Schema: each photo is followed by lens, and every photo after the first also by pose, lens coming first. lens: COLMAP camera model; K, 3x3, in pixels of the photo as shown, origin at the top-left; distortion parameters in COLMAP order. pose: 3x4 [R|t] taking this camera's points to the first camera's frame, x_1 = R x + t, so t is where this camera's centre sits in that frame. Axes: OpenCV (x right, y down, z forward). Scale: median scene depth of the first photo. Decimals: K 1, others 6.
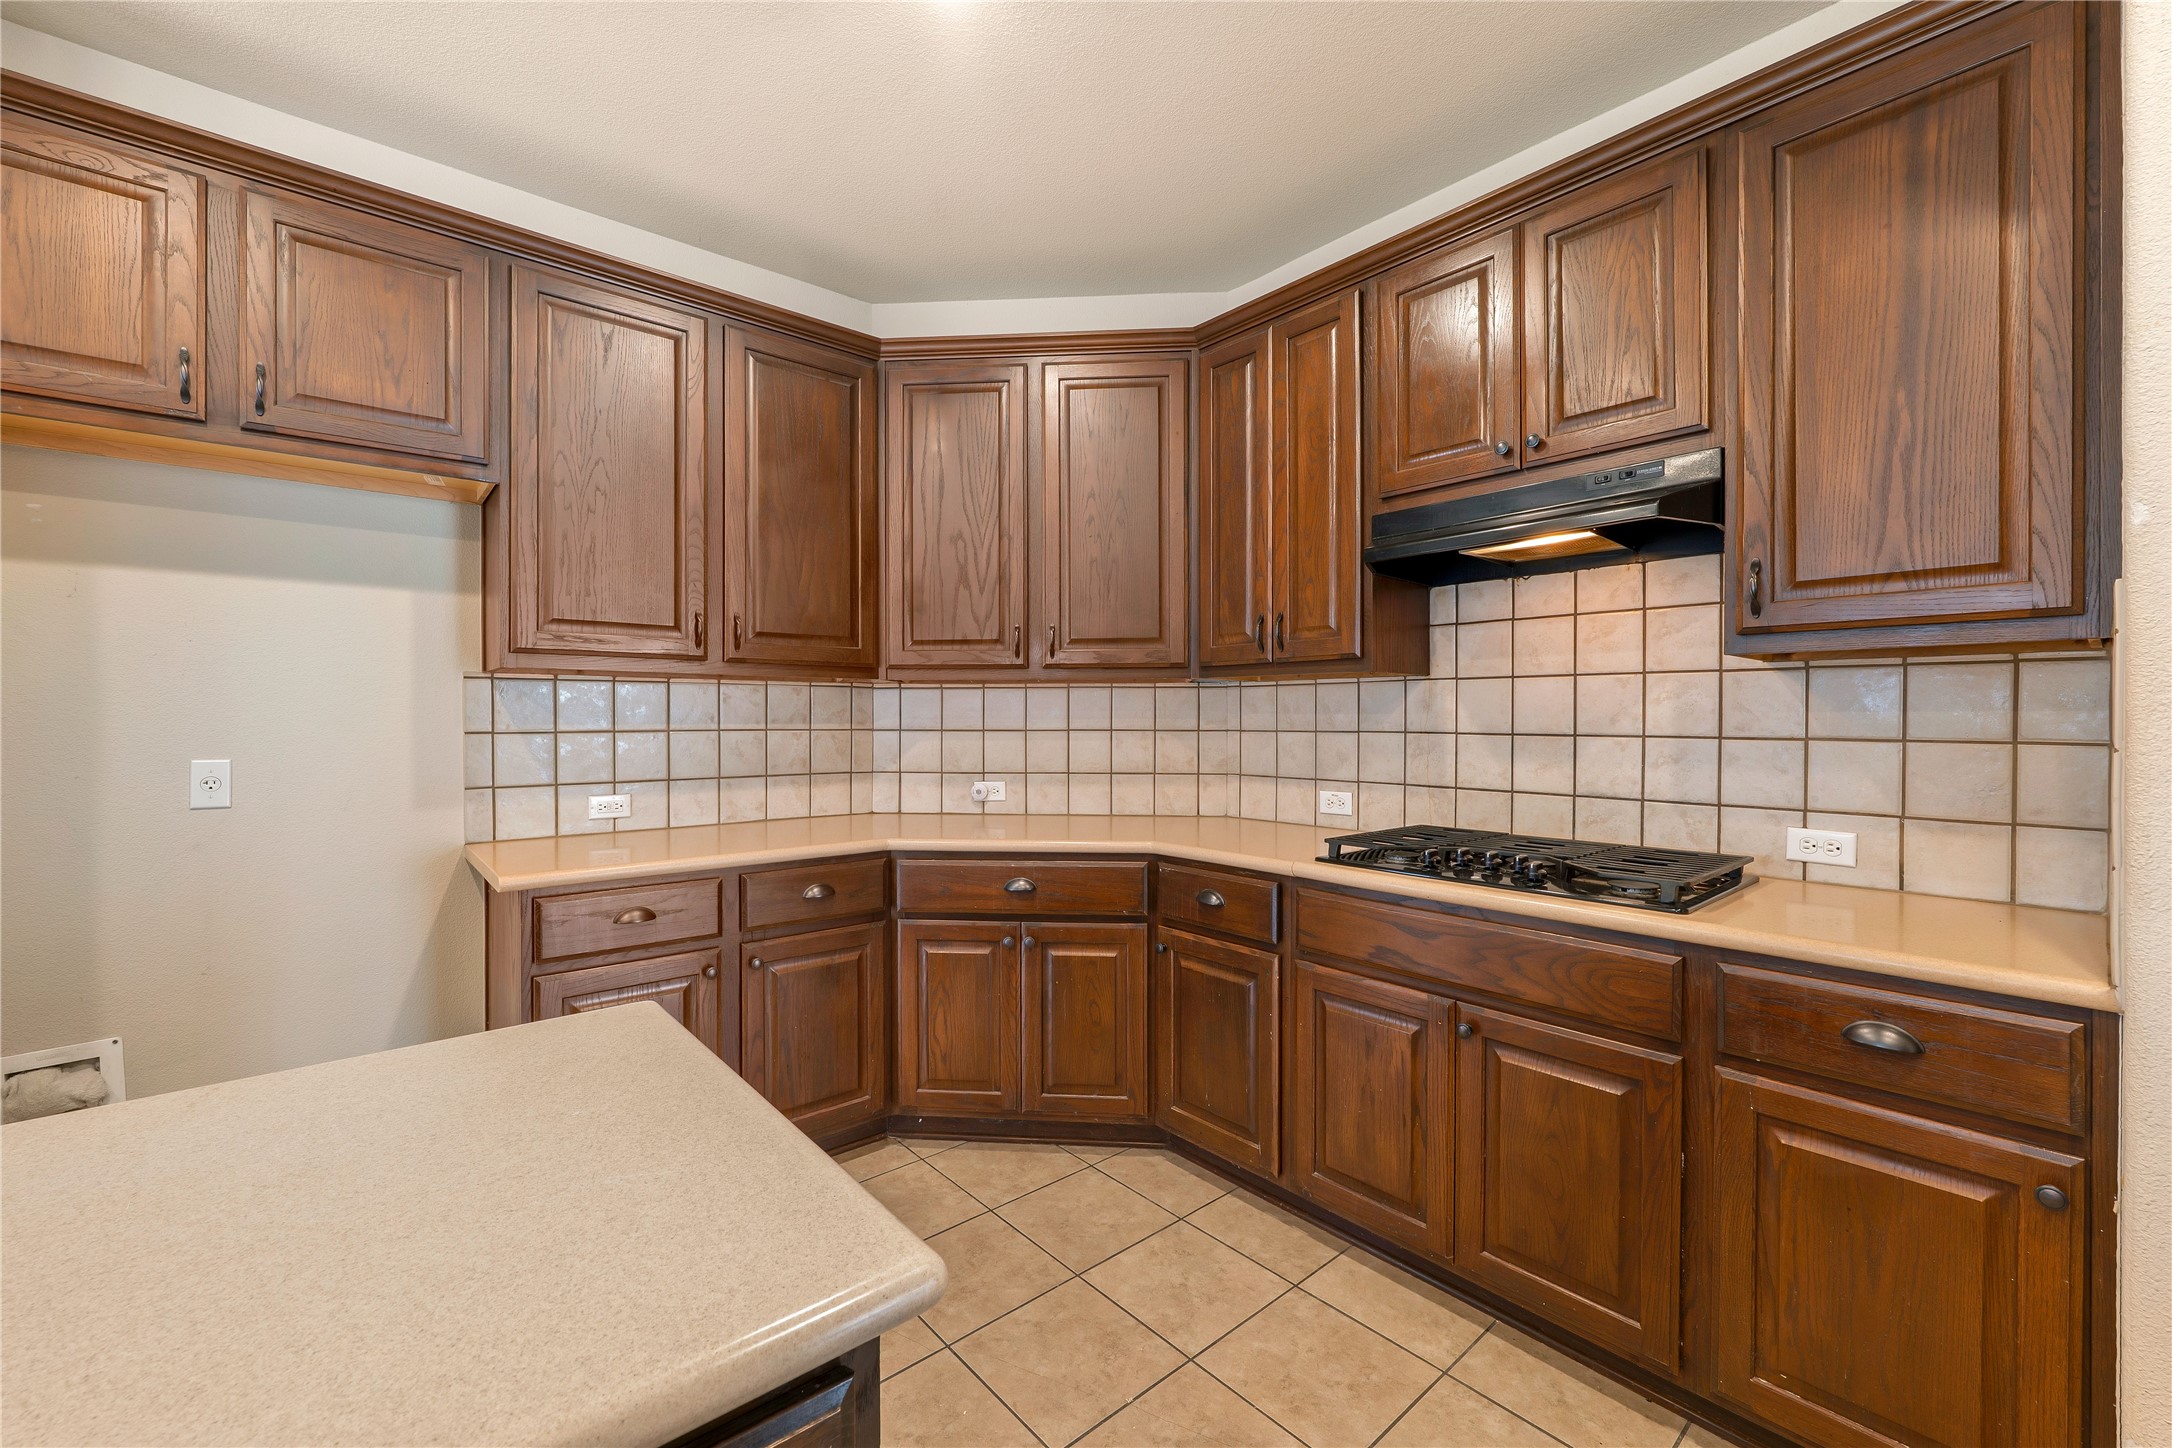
lens RADIAL K [[883.8, 0, 1085.4], [0, 883.8, 716.3], [0, 0, 1]] dist [-0.000564, 0.000015]
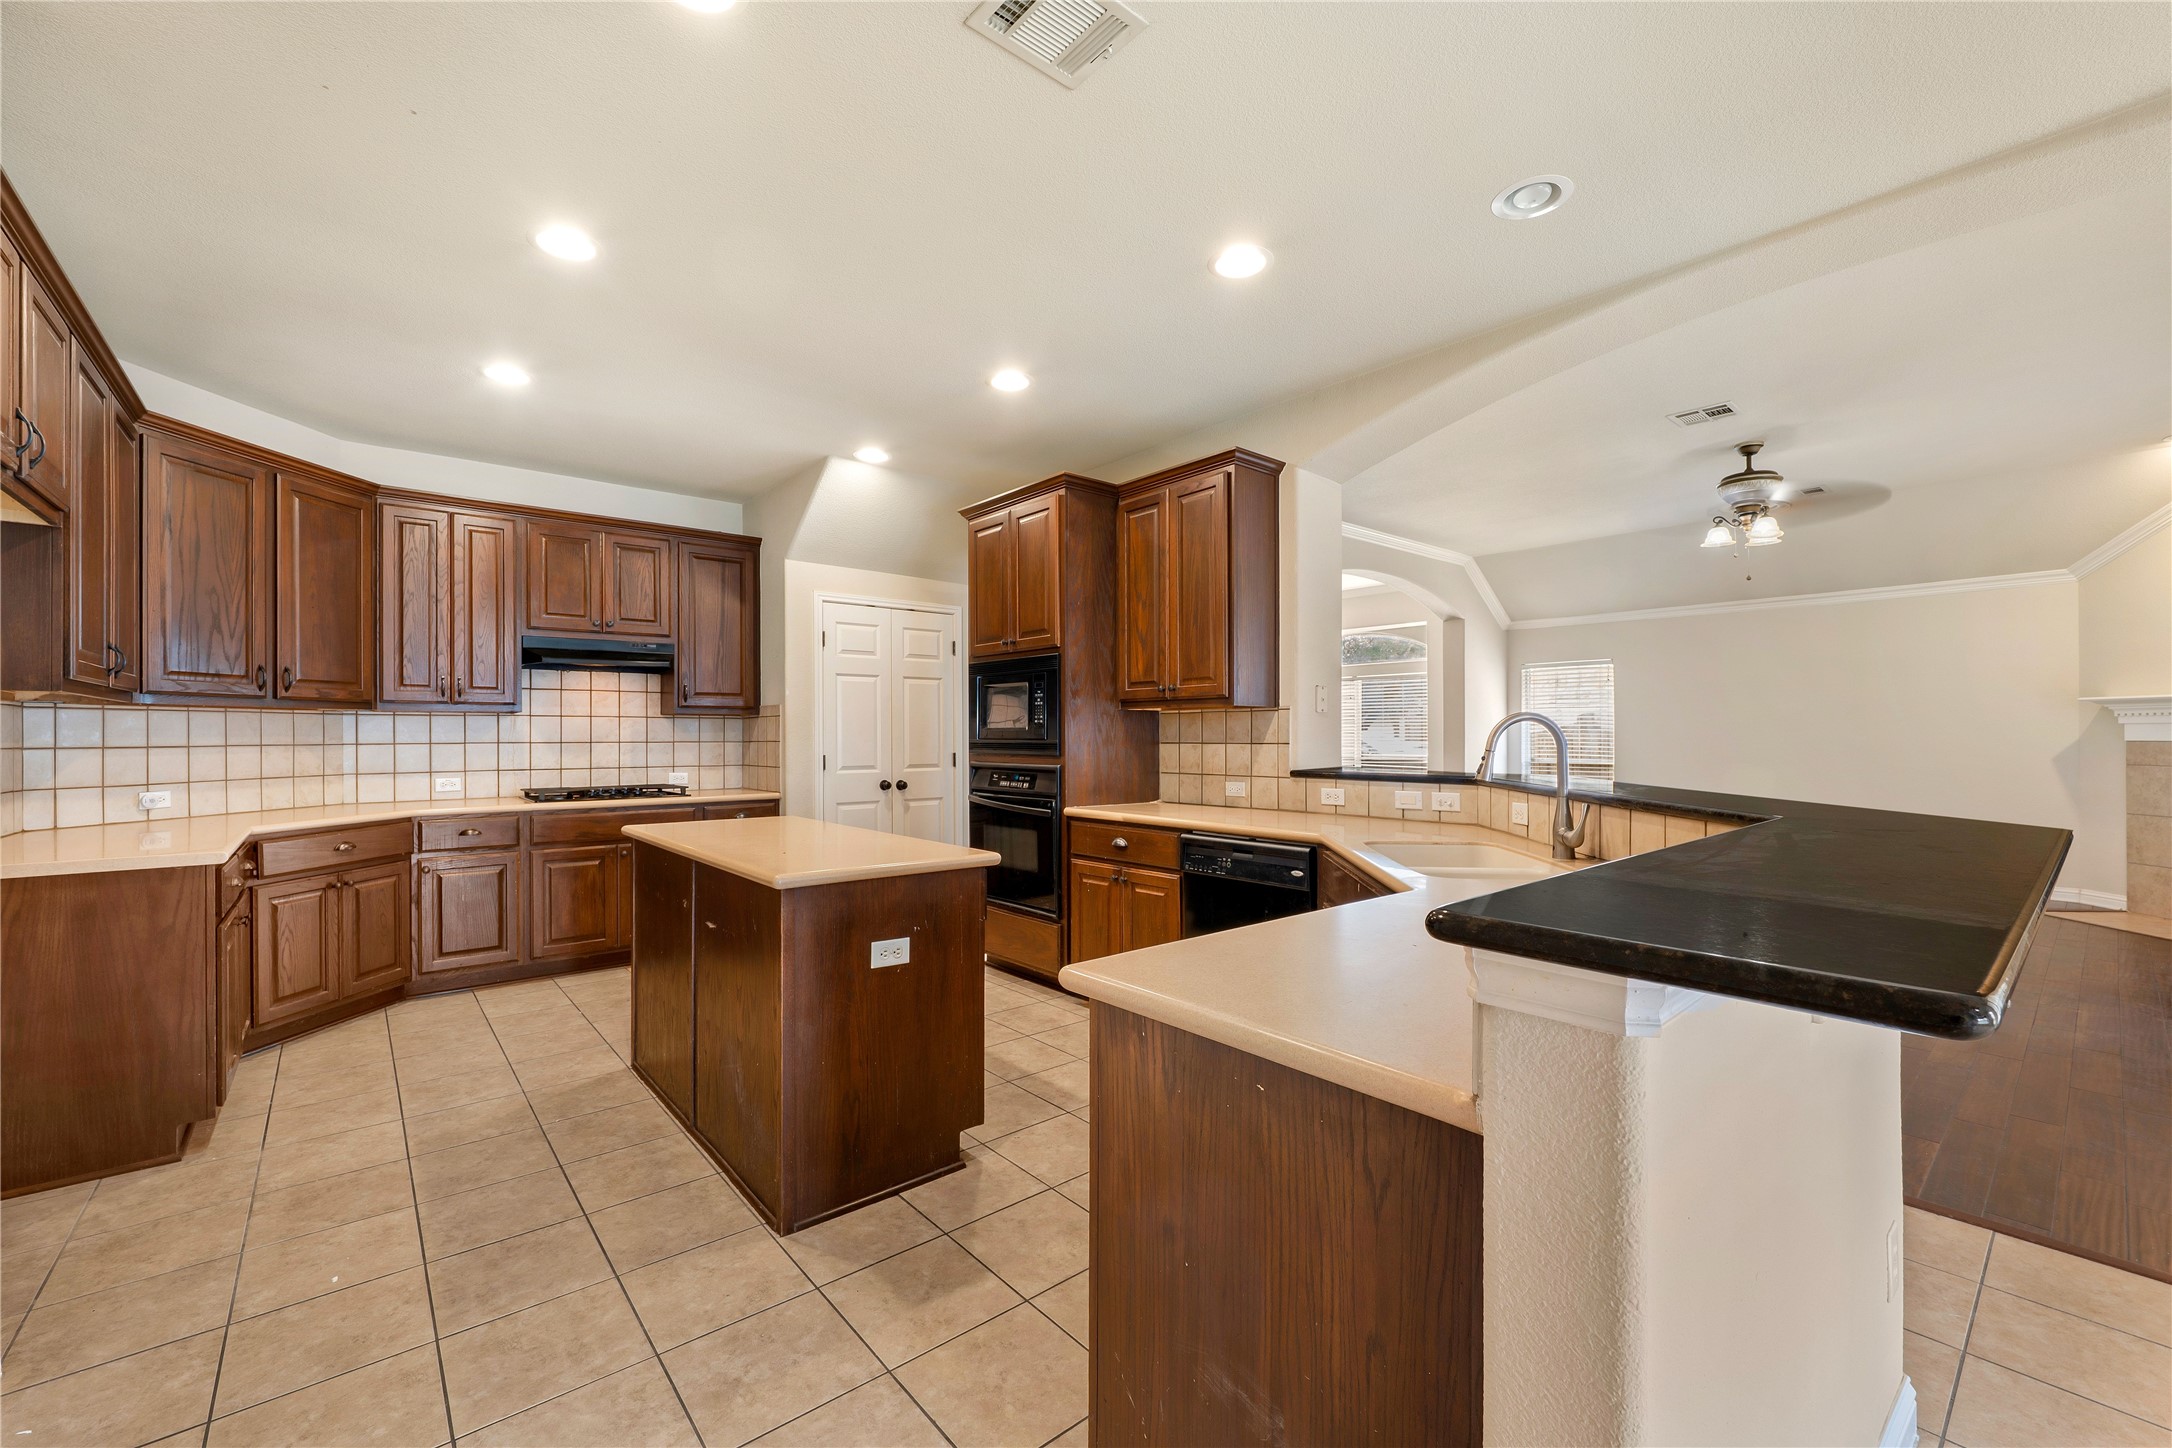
lens RADIAL K [[895.5, 0, 1082.8], [0, 895.5, 732.4], [0, 0, 1]] dist [-0.000655, -0.000262]
pose [[-0.005090, 0.003880, 0.999980, -1.581000], [0.006659, 0.999970, -0.003846, 0.011130], [-0.999965, 0.006639, -0.005115, -0.245725]]
